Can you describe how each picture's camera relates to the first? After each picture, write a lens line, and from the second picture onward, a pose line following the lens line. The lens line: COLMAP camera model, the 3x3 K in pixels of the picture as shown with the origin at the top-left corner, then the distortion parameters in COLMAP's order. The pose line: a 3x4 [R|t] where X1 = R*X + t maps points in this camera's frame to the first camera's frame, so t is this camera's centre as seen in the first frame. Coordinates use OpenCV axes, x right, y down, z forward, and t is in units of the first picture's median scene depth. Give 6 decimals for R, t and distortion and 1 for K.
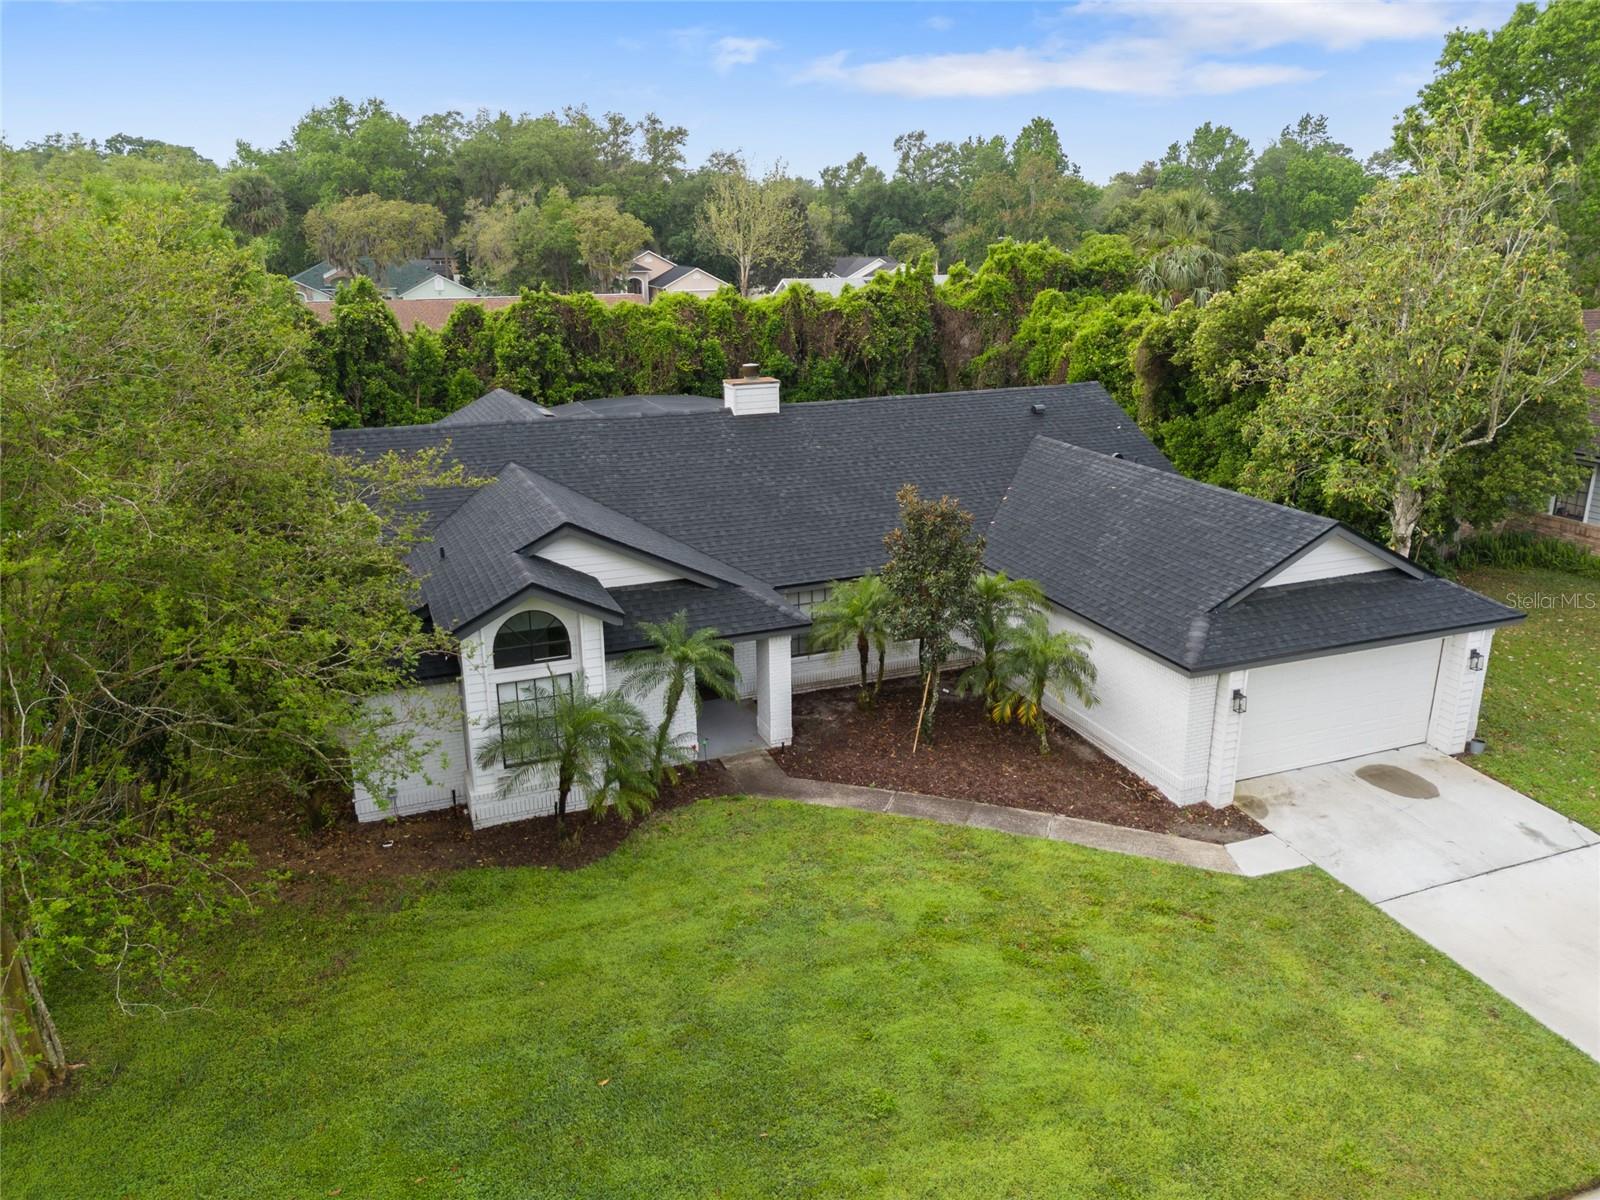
lens RADIAL K [[1158.2, 0, 800.0], [0, 1158.2, 600.0], [0, 0, 1]] dist [0.089703, -0.084831]
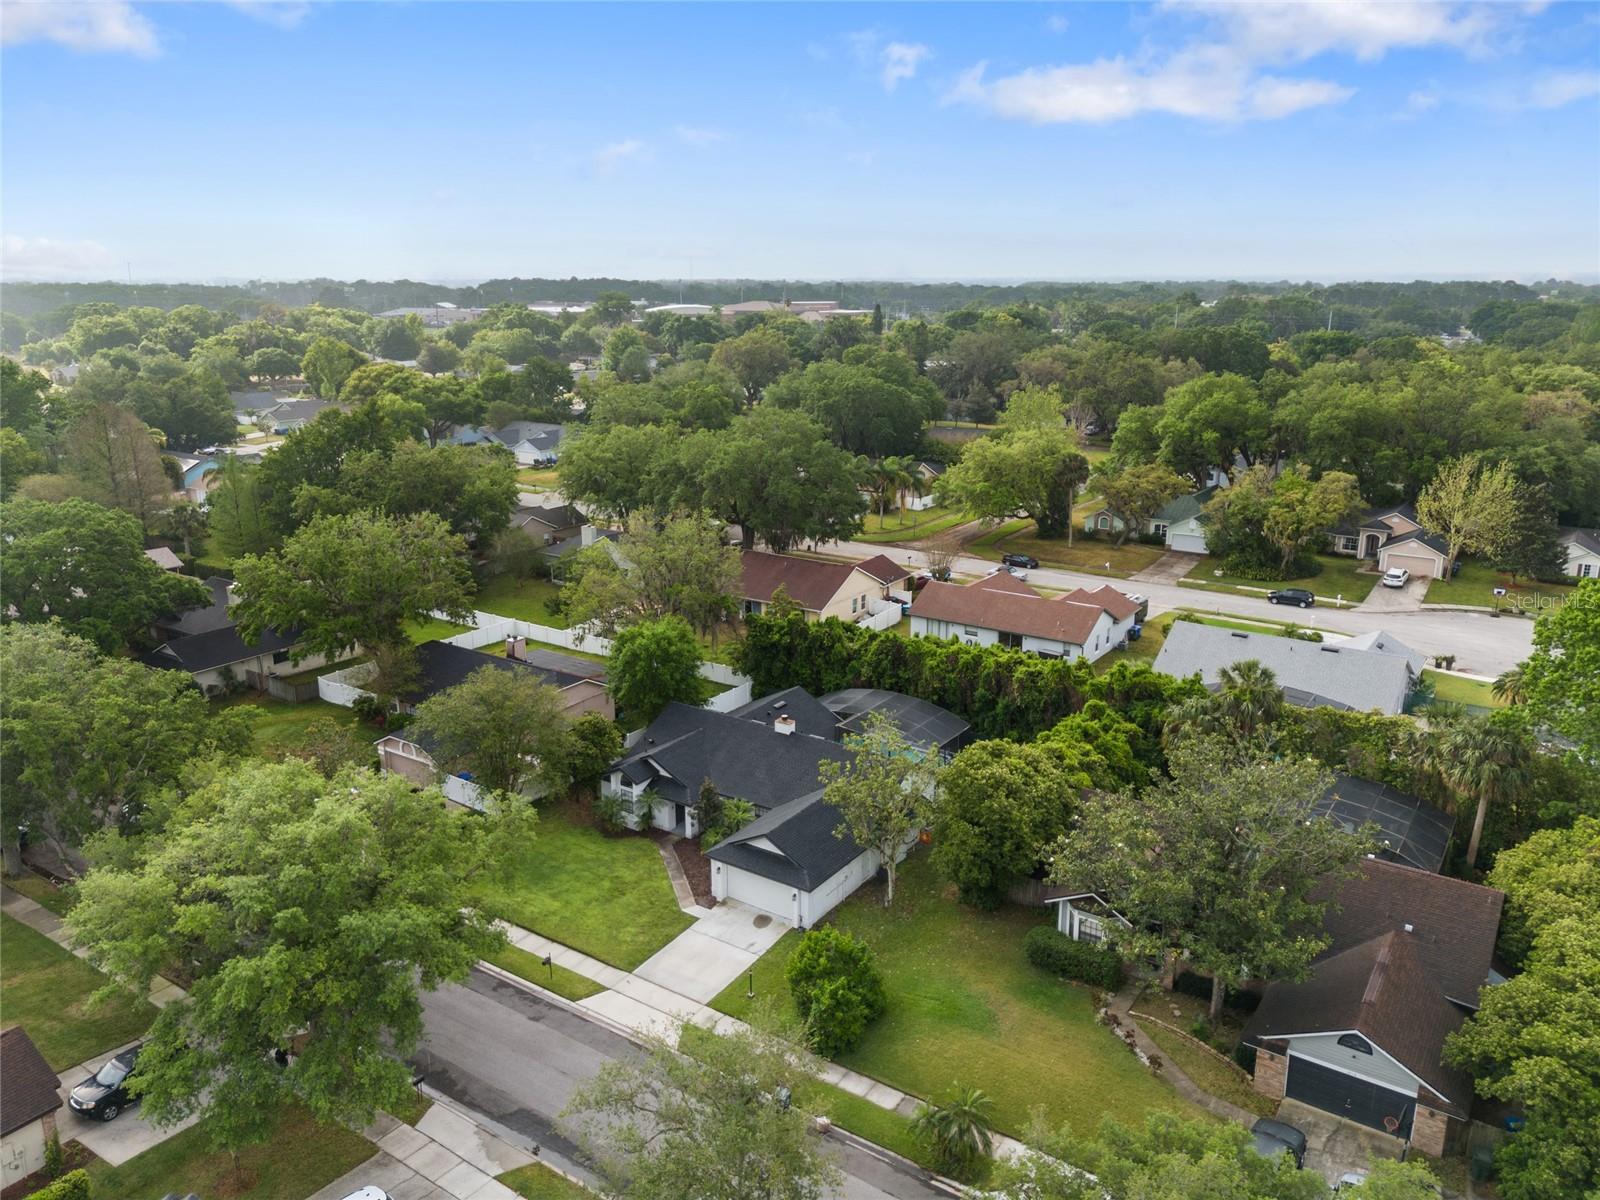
lens RADIAL K [[1158.2, 0, 800.0], [0, 1158.2, 600.0], [0, 0, 1]] dist [0.089703, -0.084831]
pose [[0.562331, 0.227639, -0.794962, 3.051891], [-0.255140, 0.962220, 0.095056, -1.067900], [0.786567, 0.149374, 0.599166, -0.982737]]
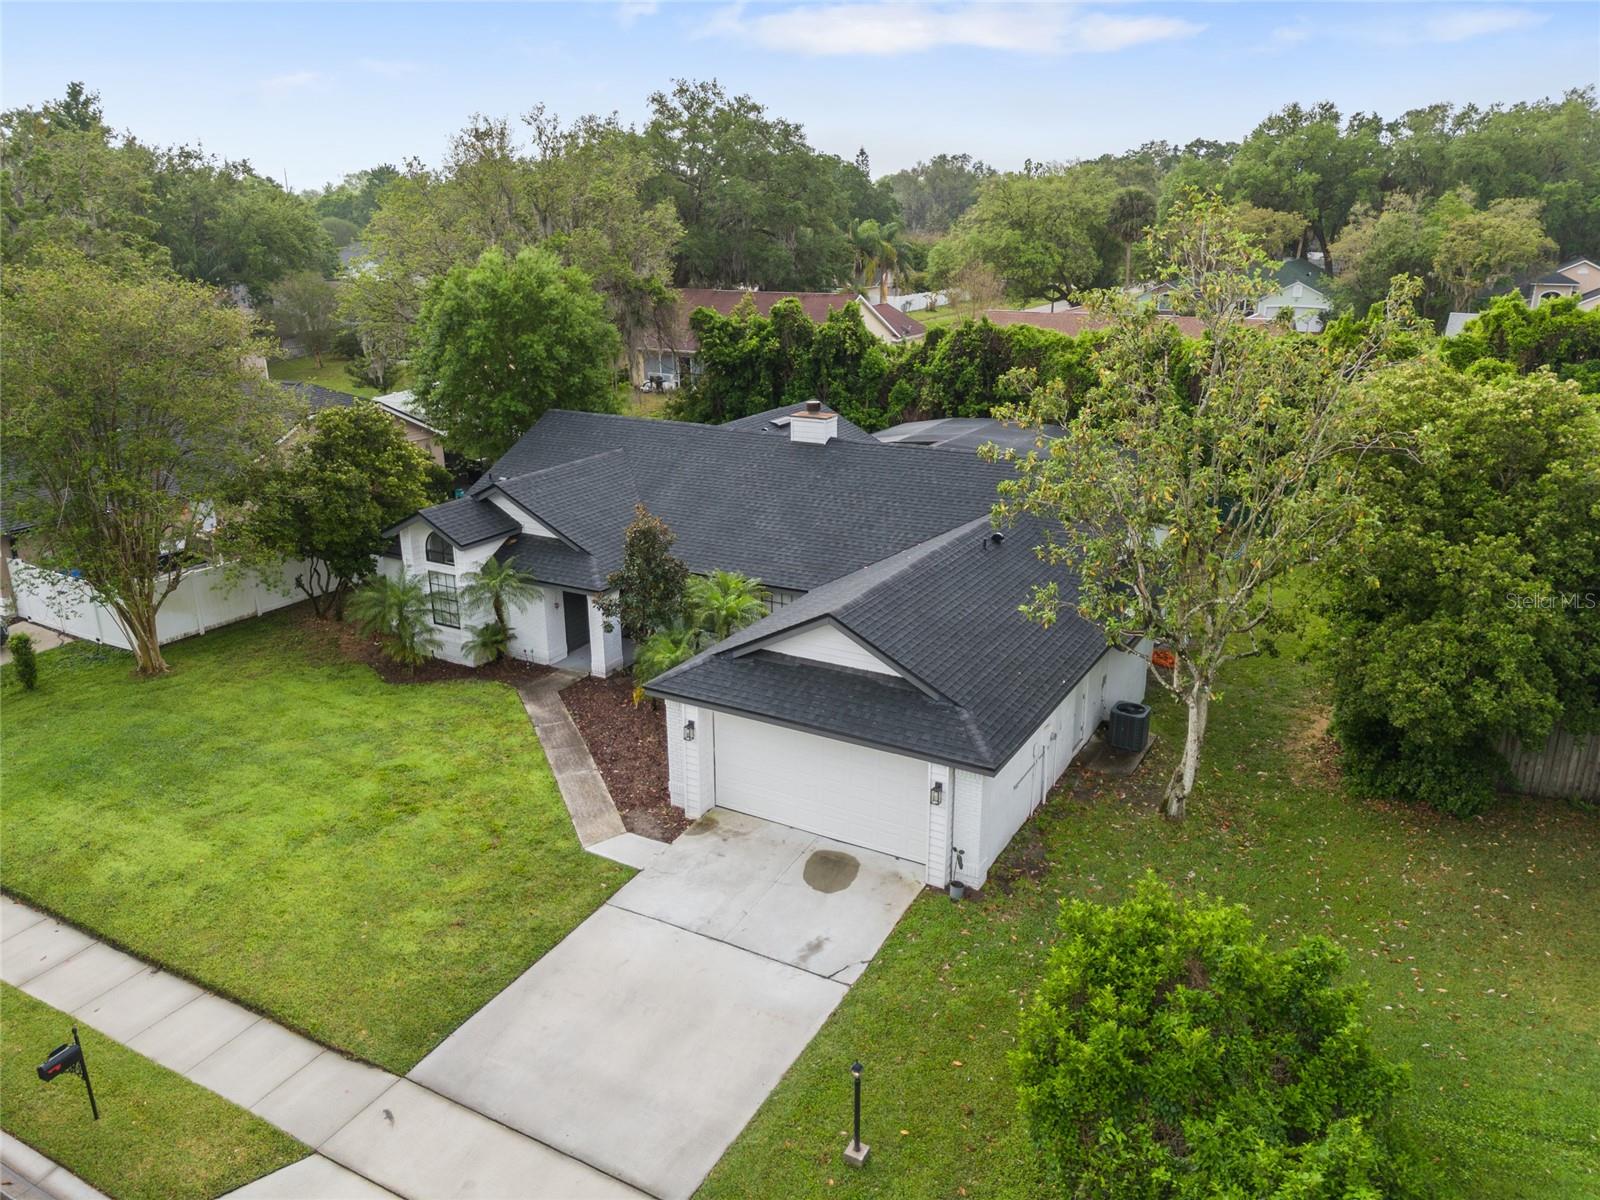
lens RADIAL K [[1158.2, 0, 800.0], [0, 1158.2, 600.0], [0, 0, 1]] dist [0.089703, -0.084831]
pose [[0.630136, 0.248569, -0.735624, 1.269495], [-0.239495, 0.963405, 0.120386, -0.207444], [0.738628, 0.100319, 0.666607, 0.290969]]
